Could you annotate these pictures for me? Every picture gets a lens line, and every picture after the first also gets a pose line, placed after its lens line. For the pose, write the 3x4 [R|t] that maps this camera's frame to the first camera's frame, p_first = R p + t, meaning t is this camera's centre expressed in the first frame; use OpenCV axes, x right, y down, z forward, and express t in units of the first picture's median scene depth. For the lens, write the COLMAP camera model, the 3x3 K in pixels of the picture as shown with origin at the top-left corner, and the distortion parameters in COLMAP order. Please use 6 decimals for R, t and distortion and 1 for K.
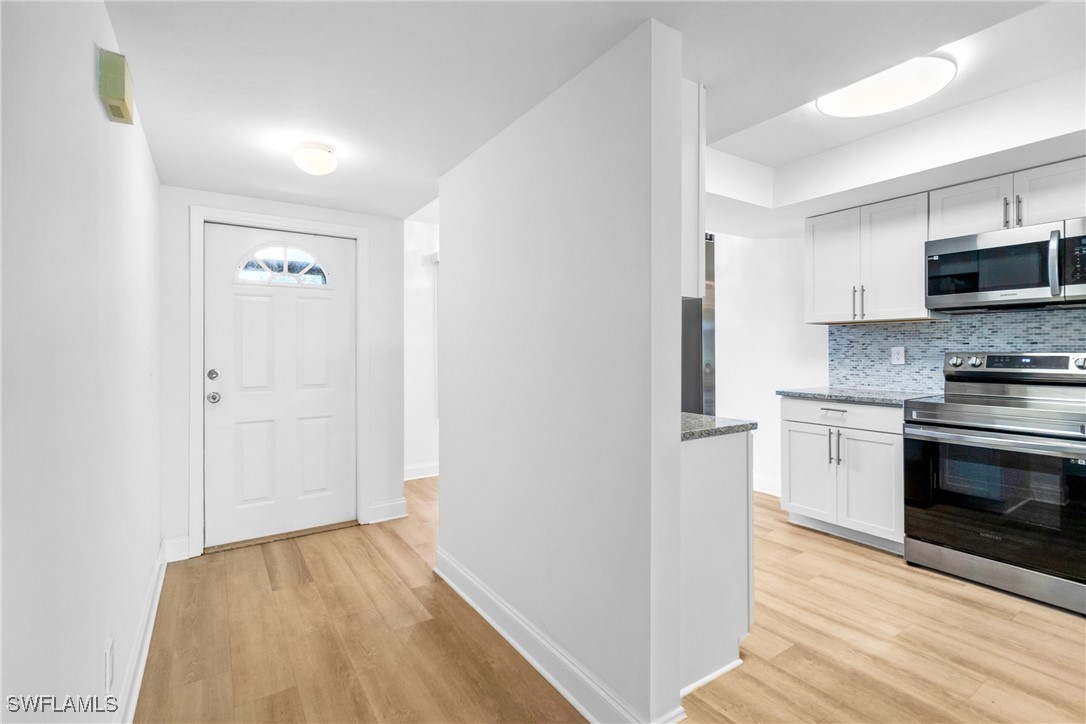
lens RADIAL K [[500.3, 0, 551.0], [0, 500.3, 352.2], [0, 0, 1]] dist [0.005189, -0.000464]
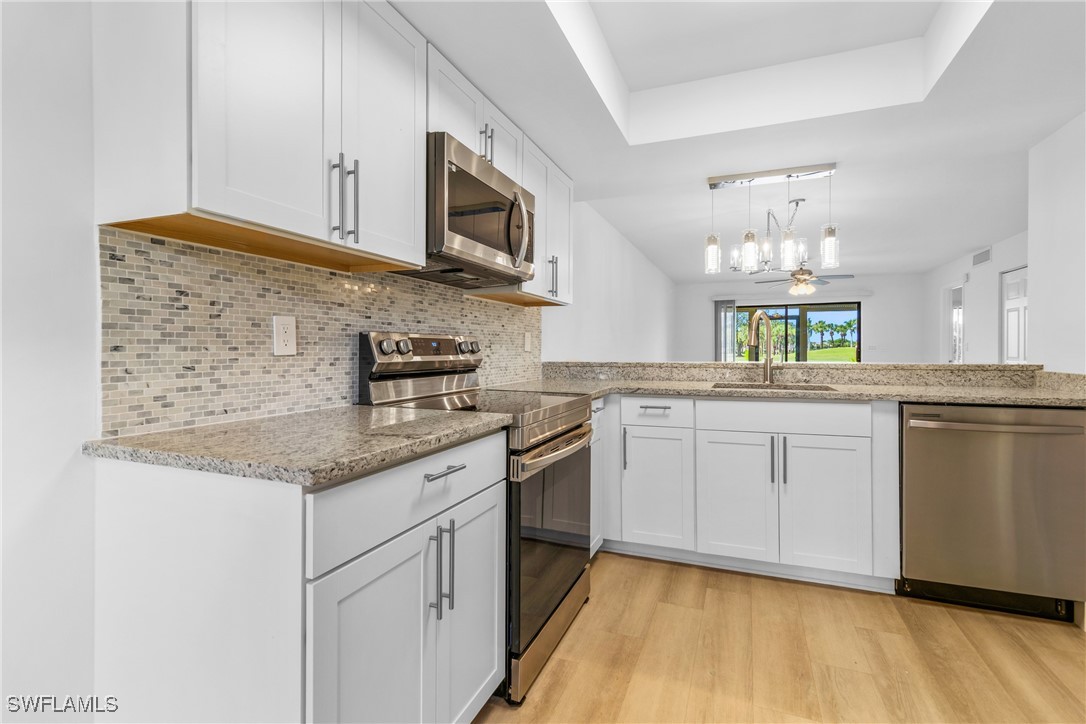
lens RADIAL K [[500.3, 0, 545.6], [0, 500.3, 352.6], [0, 0, 1]] dist [0.005189, -0.000464]
pose [[-0.564148, -0.002582, 0.825669, 0.210893], [0.004458, 0.999971, 0.006173, 0.022291], [-0.825661, 0.007163, -0.564120, 1.173149]]
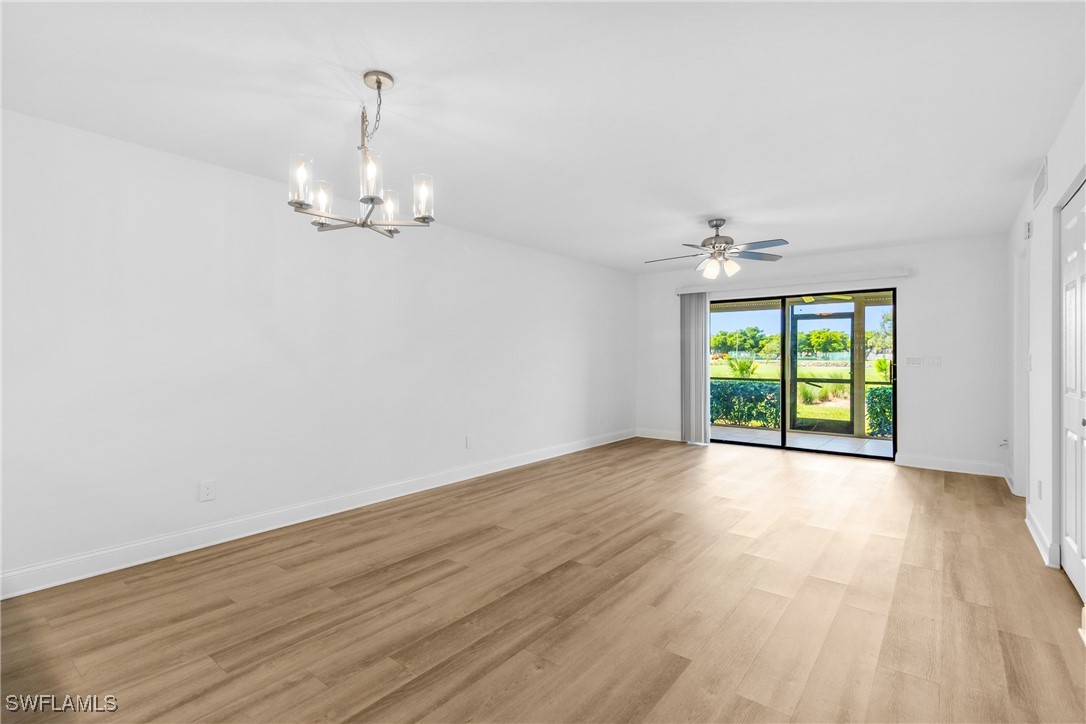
lens RADIAL K [[500.3, 0, 534.9], [0, 500.3, 356.2], [0, 0, 1]] dist [0.005189, -0.000464]
pose [[-0.290192, 0.002766, 0.956964, 0.220152], [0.004836, 0.999987, -0.001424, -0.001834], [-0.956956, 0.004215, -0.290202, -0.214206]]
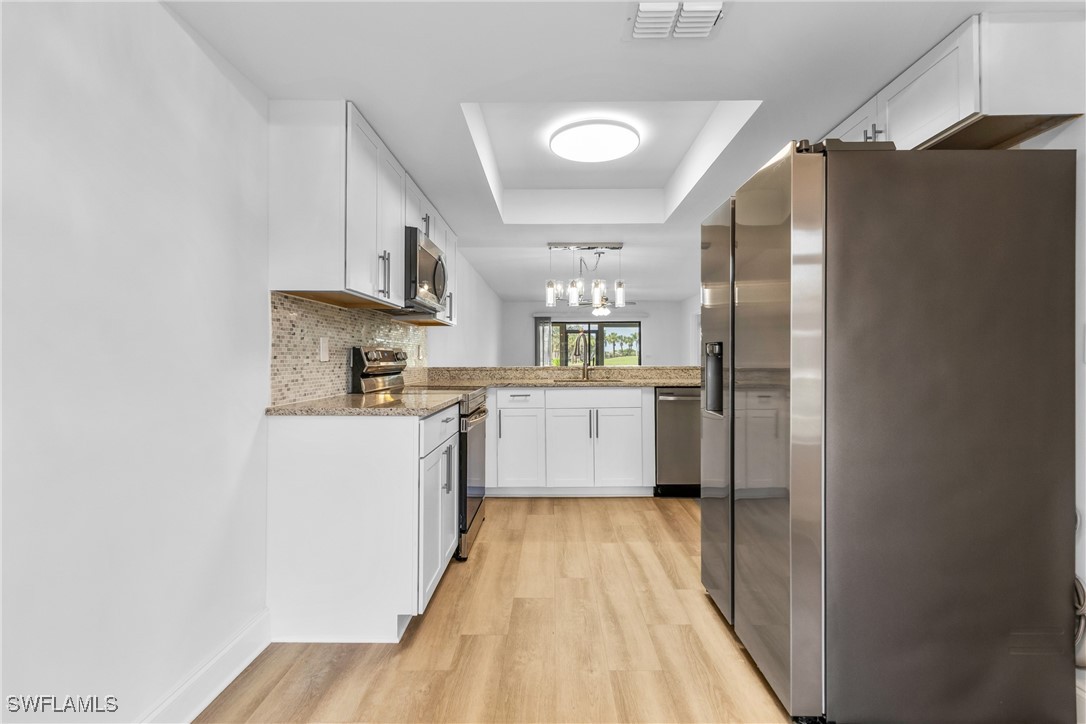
lens RADIAL K [[500.3, 0, 538.6], [0, 500.3, 357.0], [0, 0, 1]] dist [0.005189, -0.000464]
pose [[-0.815637, 0.006272, 0.578530, 0.020471], [0.006825, 0.999976, -0.001218, 0.022821], [-0.578524, 0.002955, -0.815660, 1.563362]]
